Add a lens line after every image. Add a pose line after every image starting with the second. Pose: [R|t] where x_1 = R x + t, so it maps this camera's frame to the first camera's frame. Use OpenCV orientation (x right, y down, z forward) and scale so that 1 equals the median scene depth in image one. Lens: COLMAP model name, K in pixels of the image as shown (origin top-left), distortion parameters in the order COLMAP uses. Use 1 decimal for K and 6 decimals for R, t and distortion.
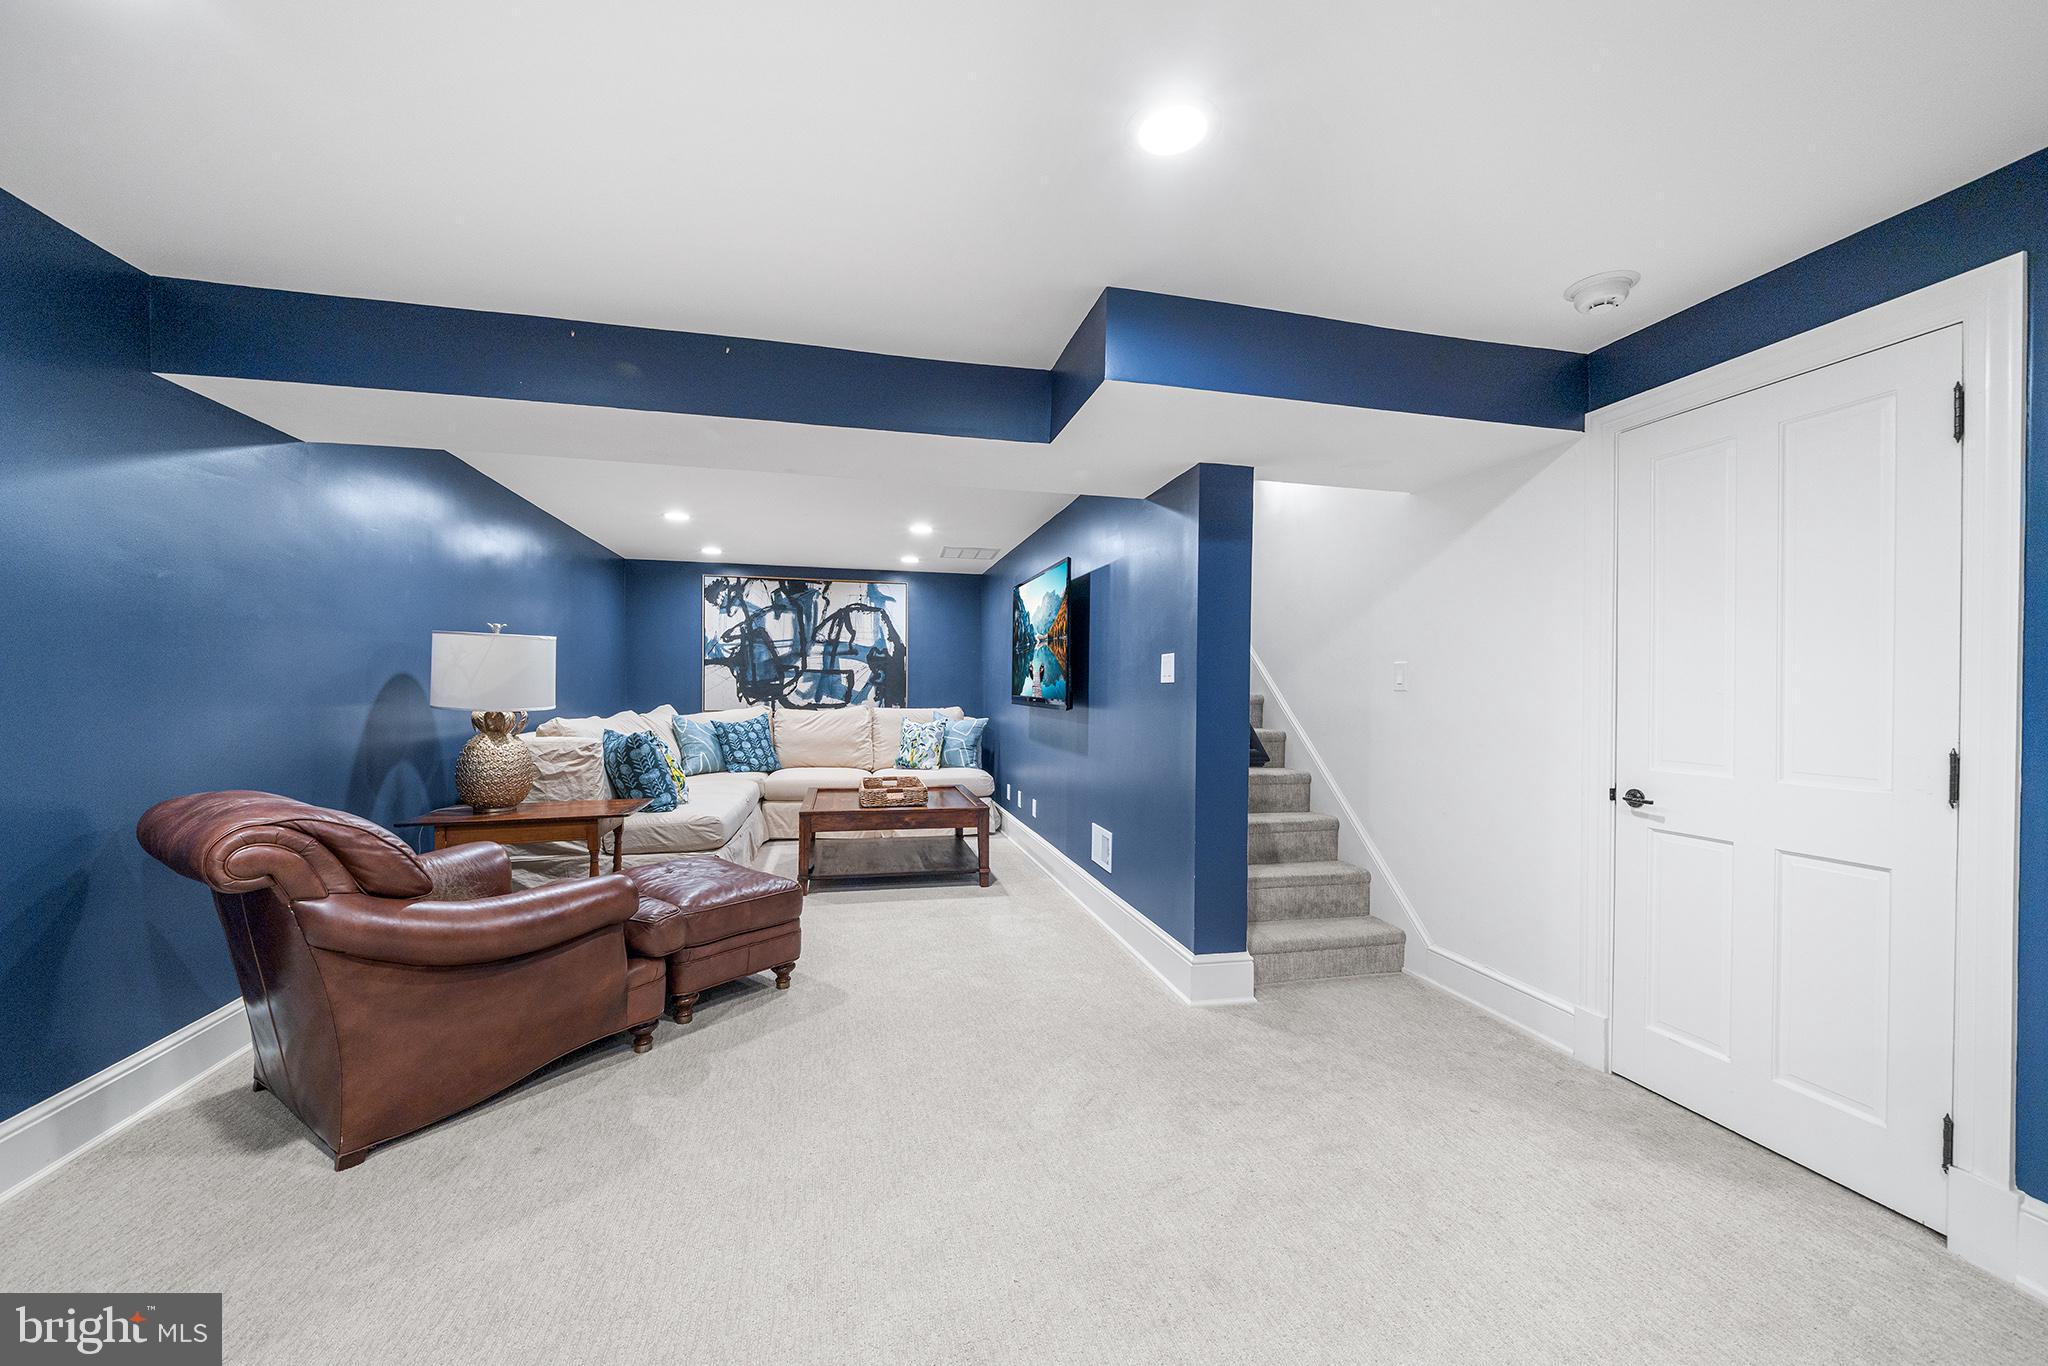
lens RADIAL K [[777.8, 0, 1024.0], [0, 777.8, 683.0], [0, 0, 1]] dist [-0.000193, -0.000010]
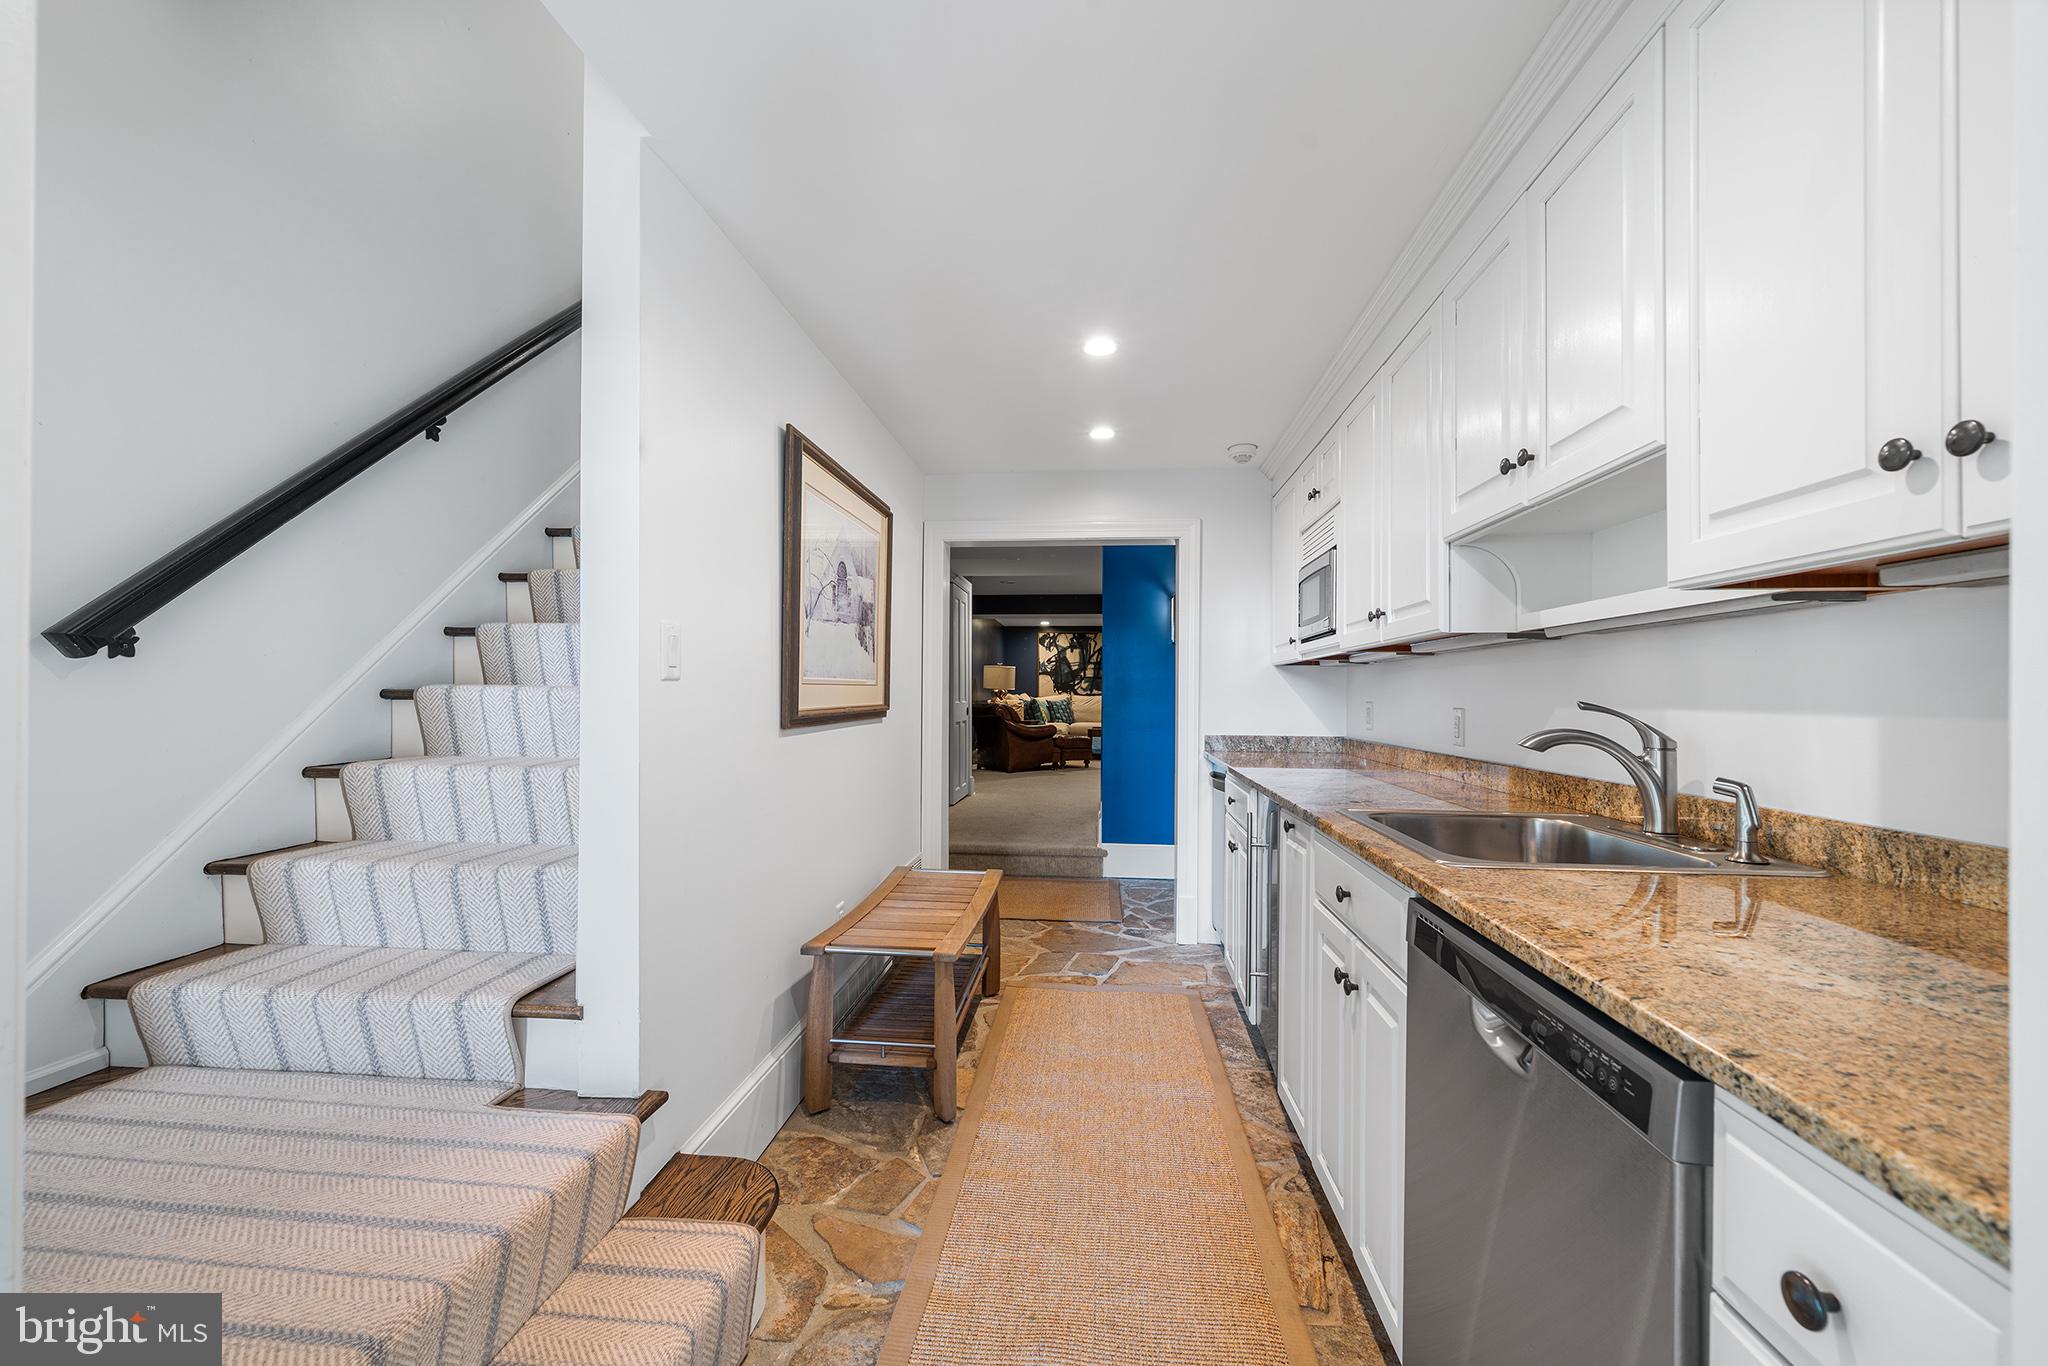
lens RADIAL K [[837.0, 0, 1024.0], [0, 837.0, 683.0], [0, 0, 1]] dist [-0.003575, -0.000280]
pose [[0.948106, -0.002975, -0.317940, 0.271645], [-0.000228, 0.999950, -0.010038, 0.021706], [0.317953, 0.009590, 0.948058, -1.160512]]
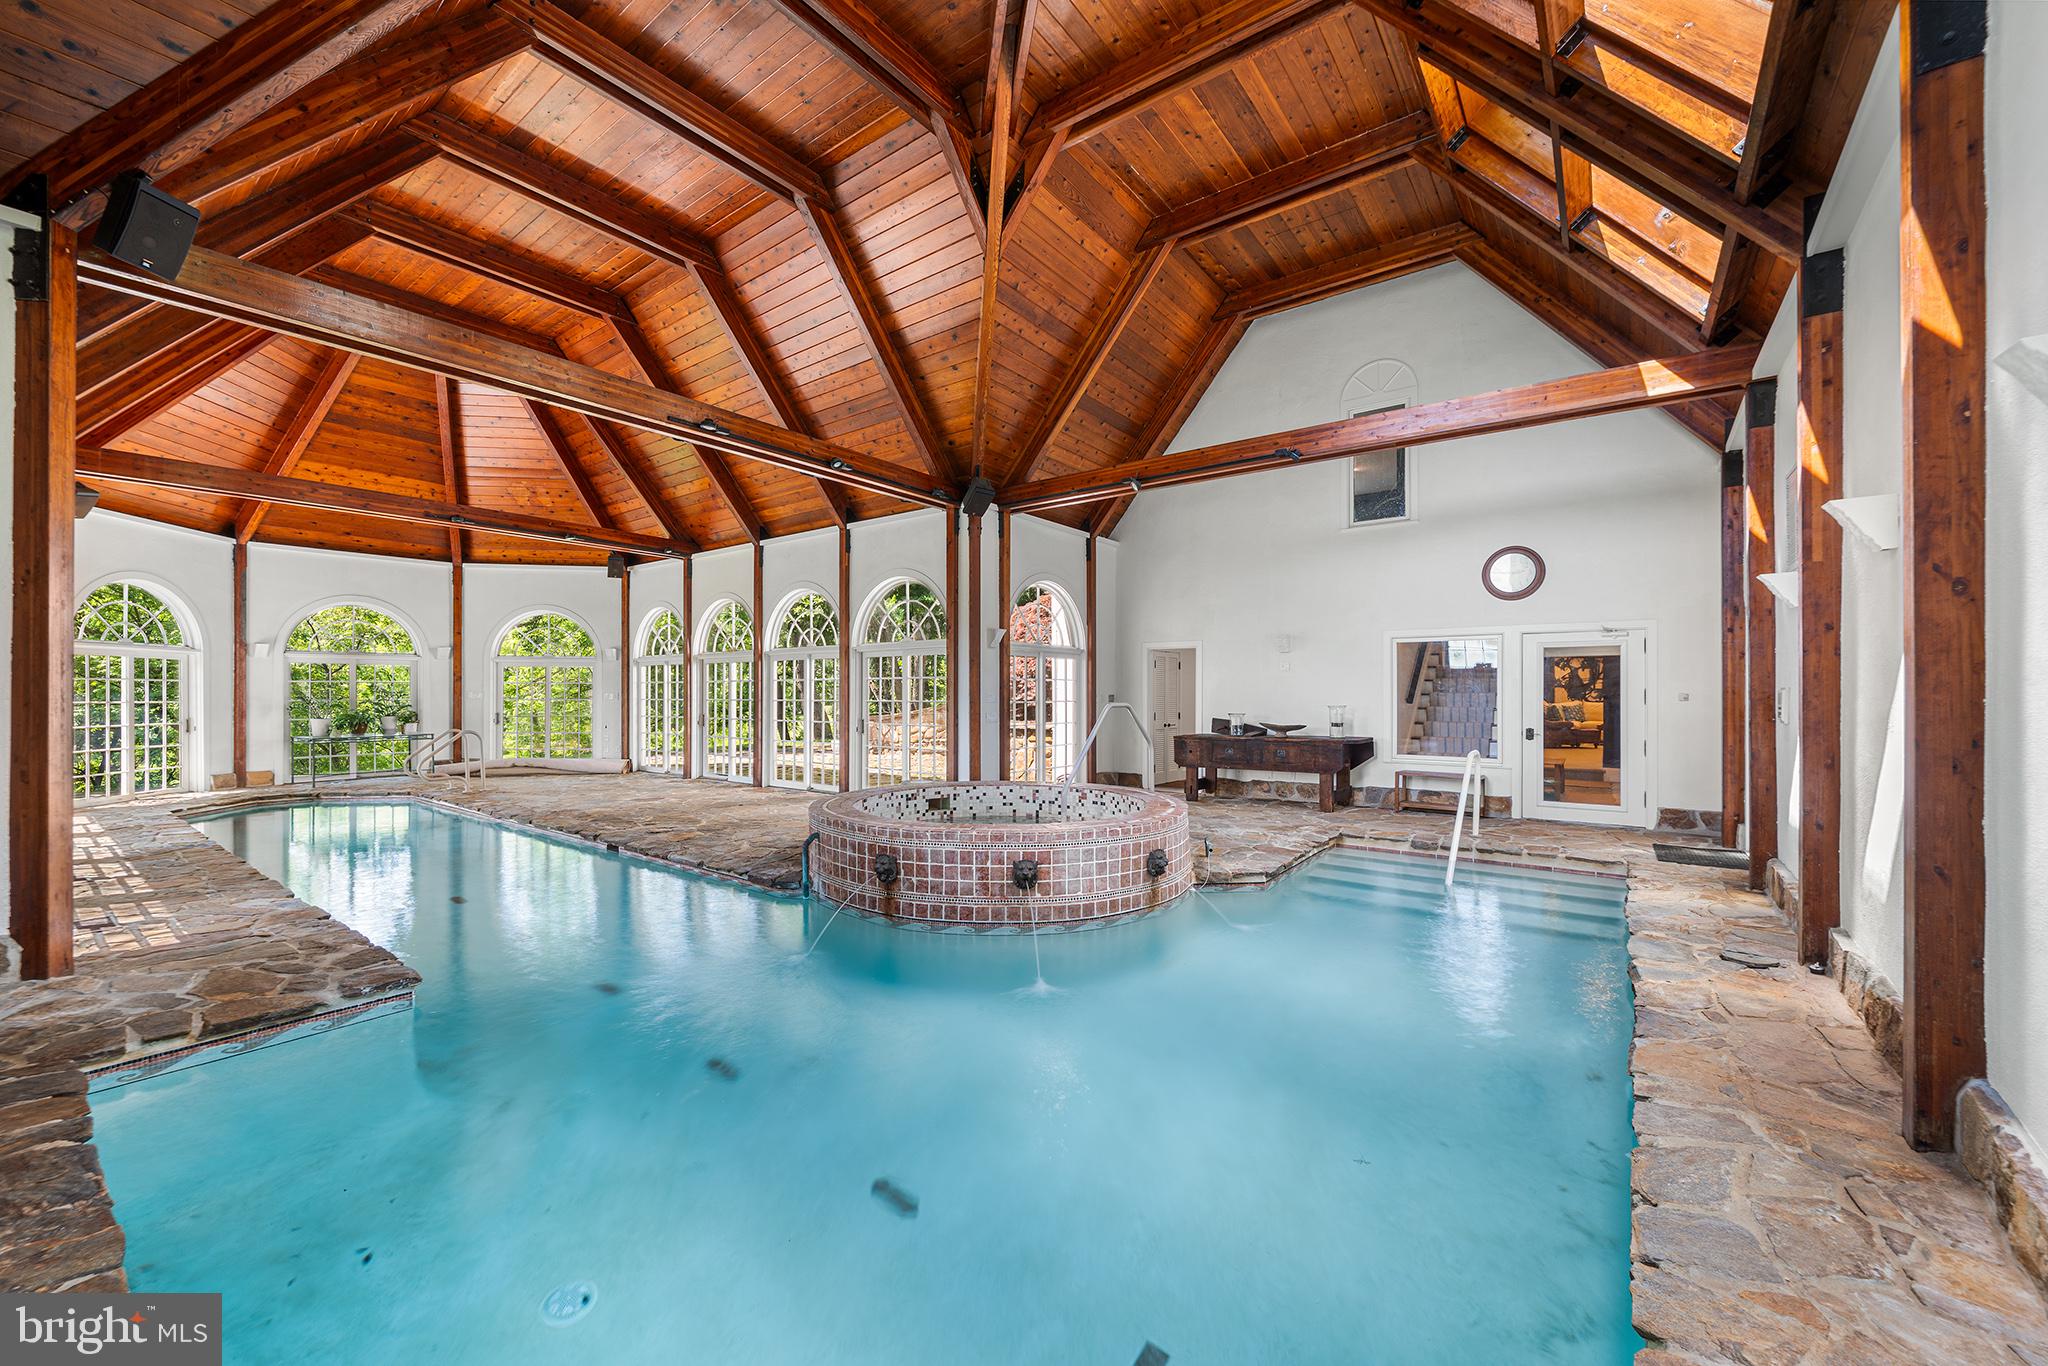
lens RADIAL K [[777.8, 0, 1024.0], [0, 777.8, 683.0], [0, 0, 1]] dist [-0.000193, -0.000010]
pose [[0.633359, -0.008522, -0.773811, 0.610419], [0.001994, 0.999954, -0.009380, -0.015062], [0.773855, 0.004398, 0.633347, -2.468128]]
